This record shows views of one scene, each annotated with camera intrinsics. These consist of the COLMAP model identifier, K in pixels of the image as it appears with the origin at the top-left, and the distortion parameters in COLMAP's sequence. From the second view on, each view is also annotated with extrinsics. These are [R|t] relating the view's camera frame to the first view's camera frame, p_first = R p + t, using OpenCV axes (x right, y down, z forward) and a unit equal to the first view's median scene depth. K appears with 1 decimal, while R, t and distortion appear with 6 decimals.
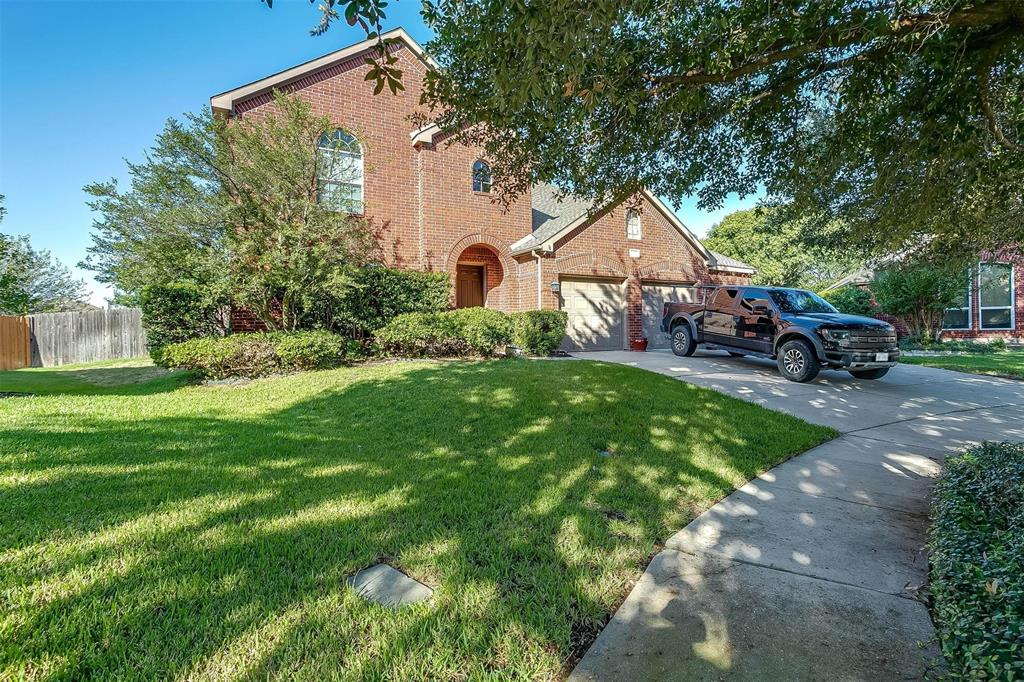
lens RADIAL K [[489.4, 0, 512.0], [0, 489.4, 341.0], [0, 0, 1]] dist [-0.001894, 0.000009]
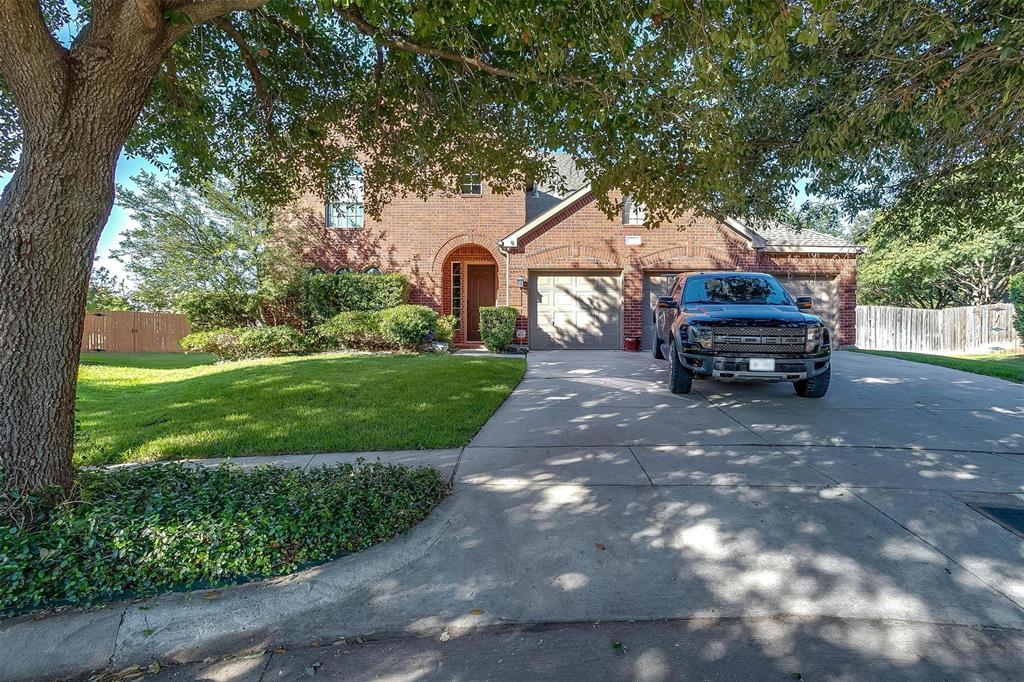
lens RADIAL K [[489.4, 0, 512.0], [0, 489.4, 341.0], [0, 0, 1]] dist [-0.001894, 0.000009]
pose [[0.877619, 0.016736, -0.479066, 0.498518], [-0.017576, 0.999842, 0.002732, 0.001890], [0.479036, 0.006023, 0.877775, 0.129779]]
